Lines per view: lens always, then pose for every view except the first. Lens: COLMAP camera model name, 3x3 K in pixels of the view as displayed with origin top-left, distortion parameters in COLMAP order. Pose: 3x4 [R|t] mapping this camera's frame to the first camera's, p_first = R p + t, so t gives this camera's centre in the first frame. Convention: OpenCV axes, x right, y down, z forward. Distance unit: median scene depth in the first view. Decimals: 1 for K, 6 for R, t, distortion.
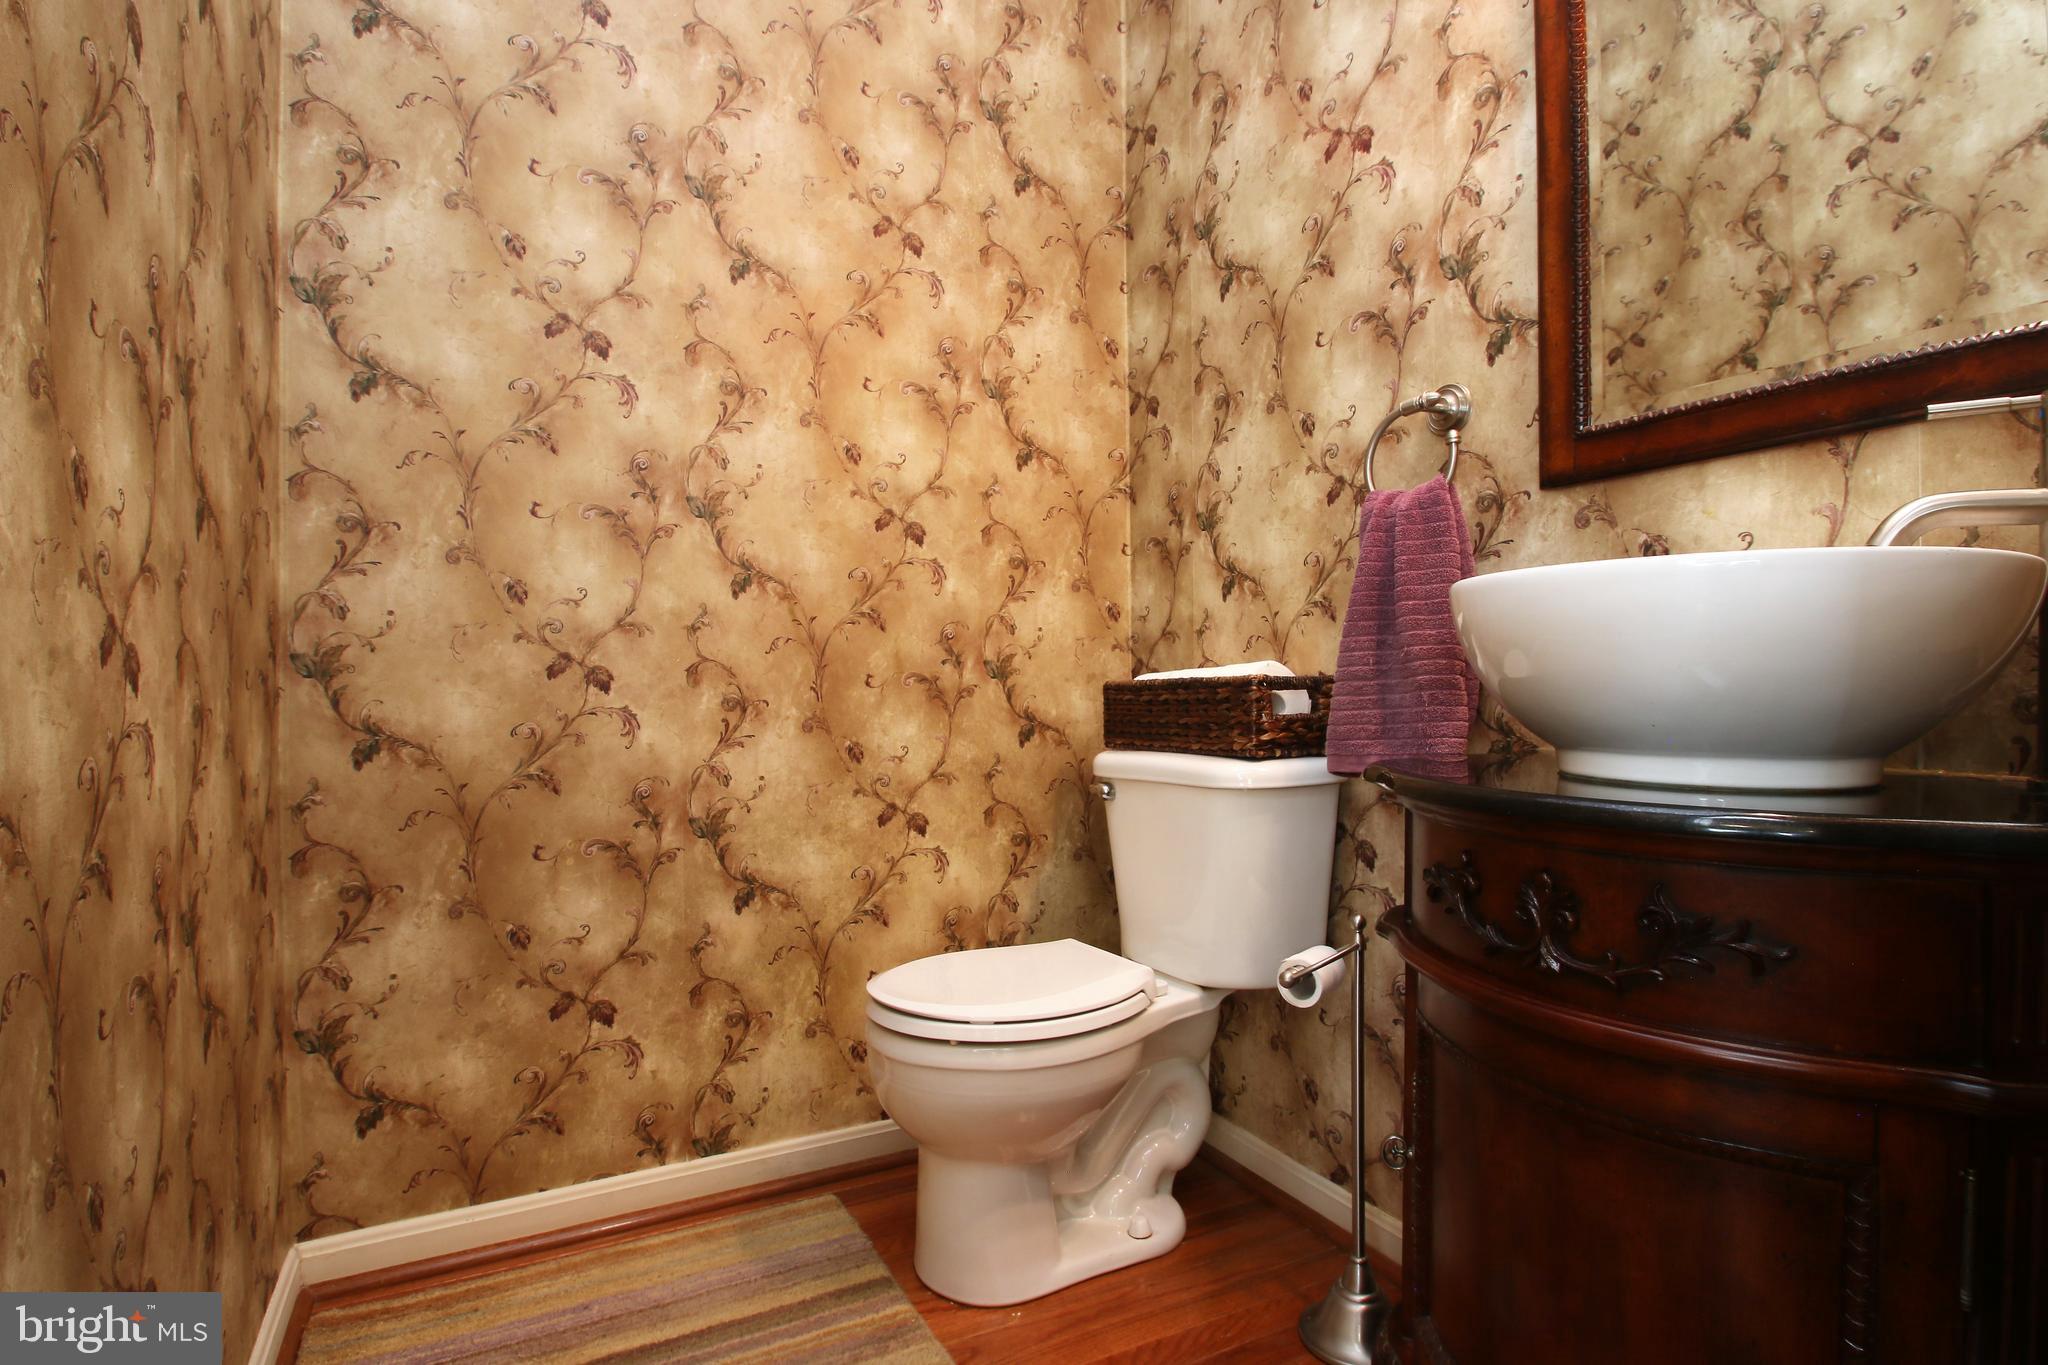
lens RADIAL K [[994.0, 0, 1026.5], [0, 994.0, 688.5], [0, 0, 1]] dist [0.001326, -0.013720]
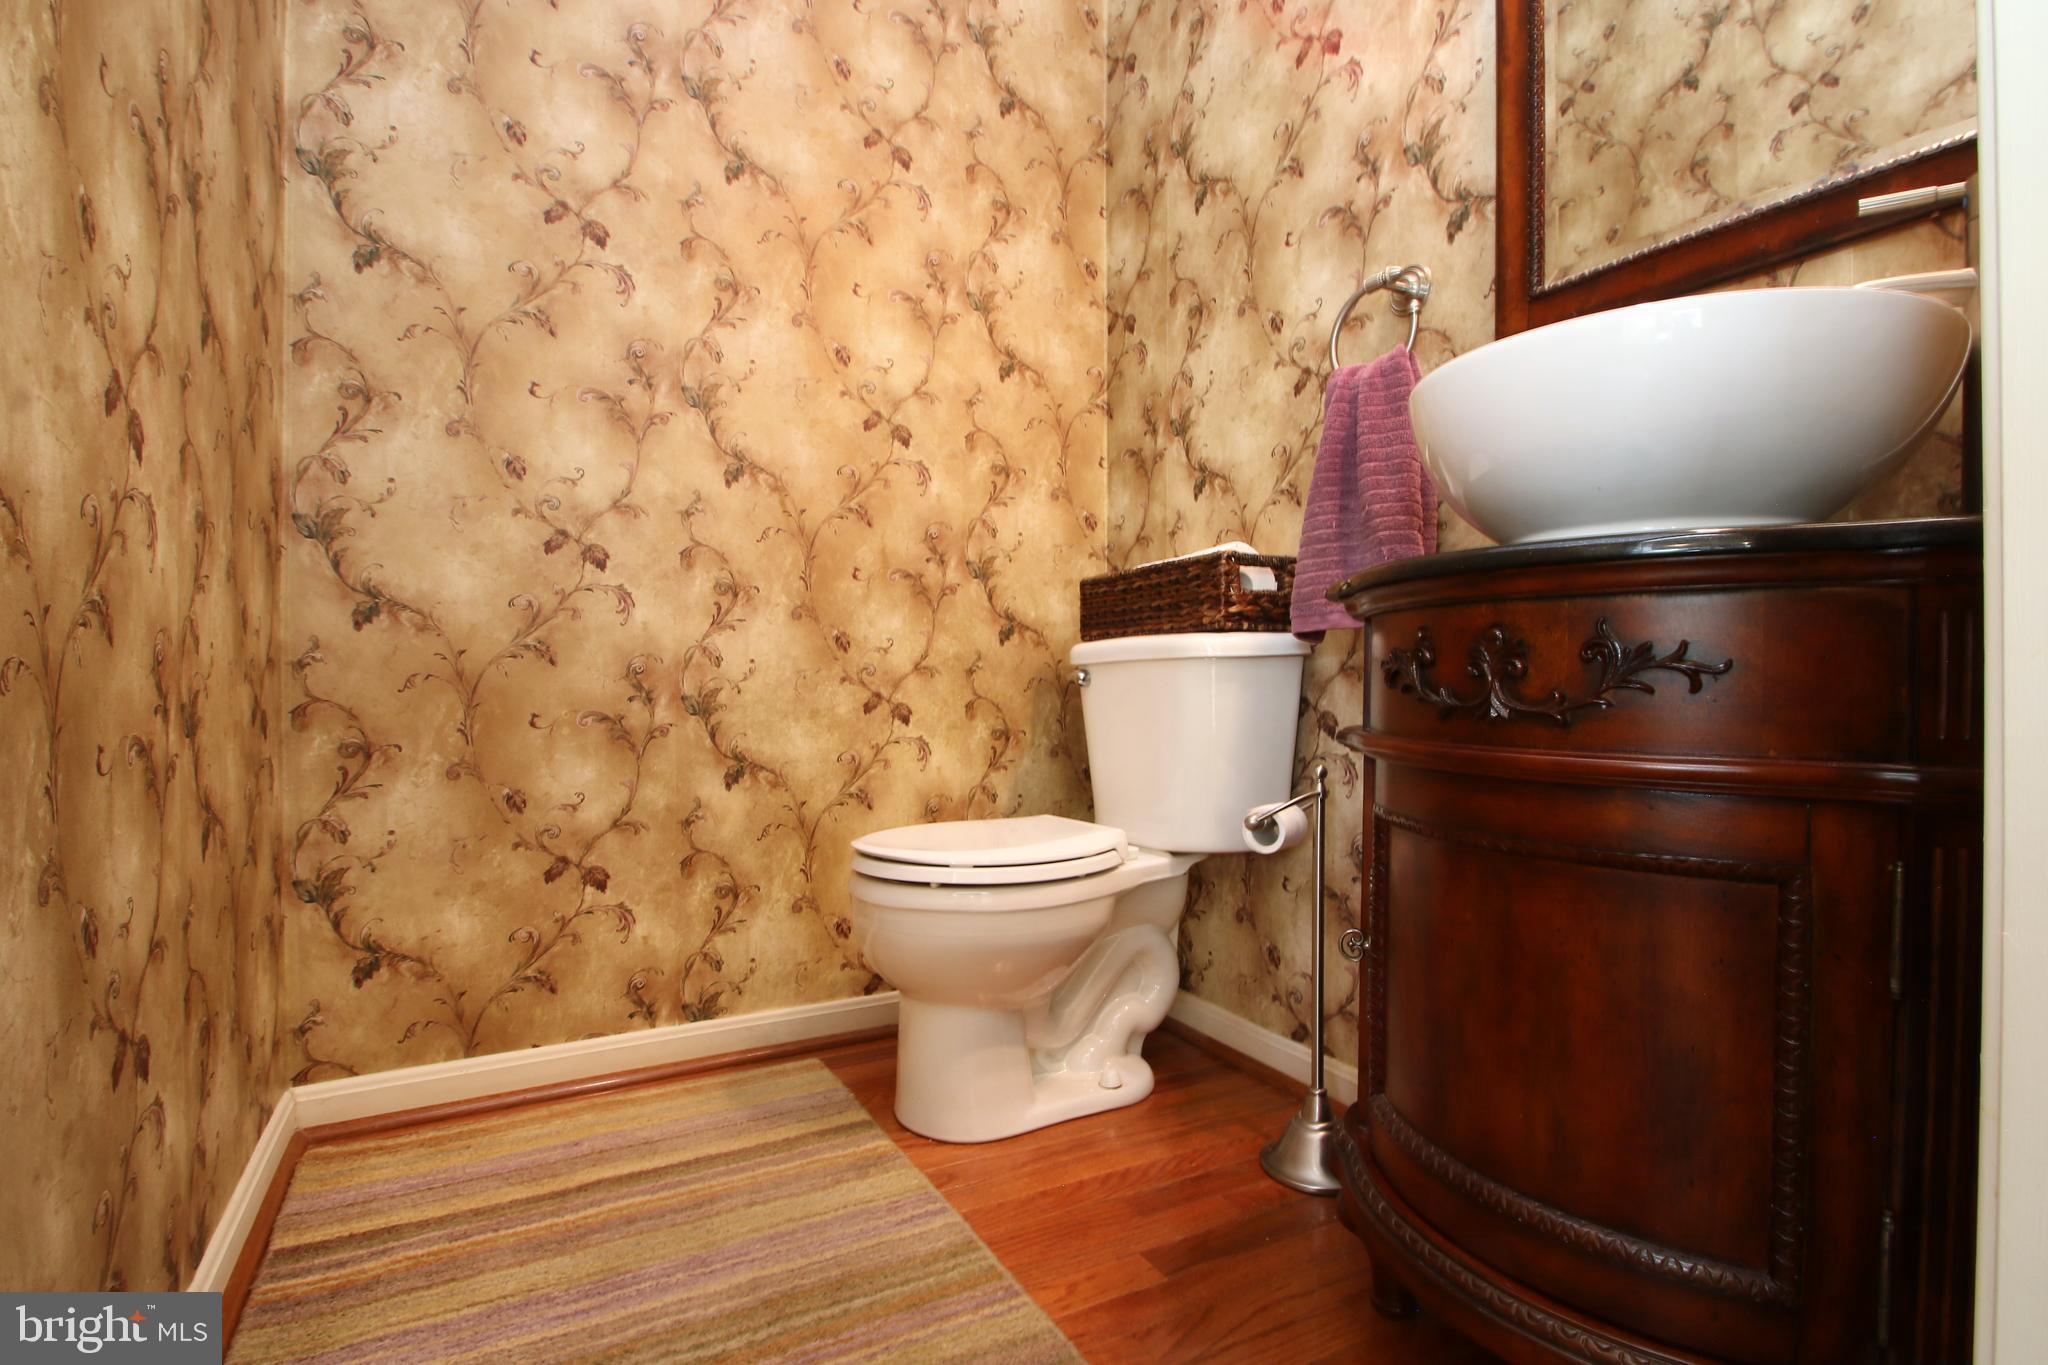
lens RADIAL K [[948.4, 0, 1024.0], [0, 948.4, 682.5], [0, 0, 1]] dist [0.010220, -0.015344]
pose [[0.999801, 0.009012, 0.017816, 0.001301], [-0.009072, 0.999953, 0.003321, 0.114223], [-0.017785, -0.003482, 0.999836, -0.000542]]
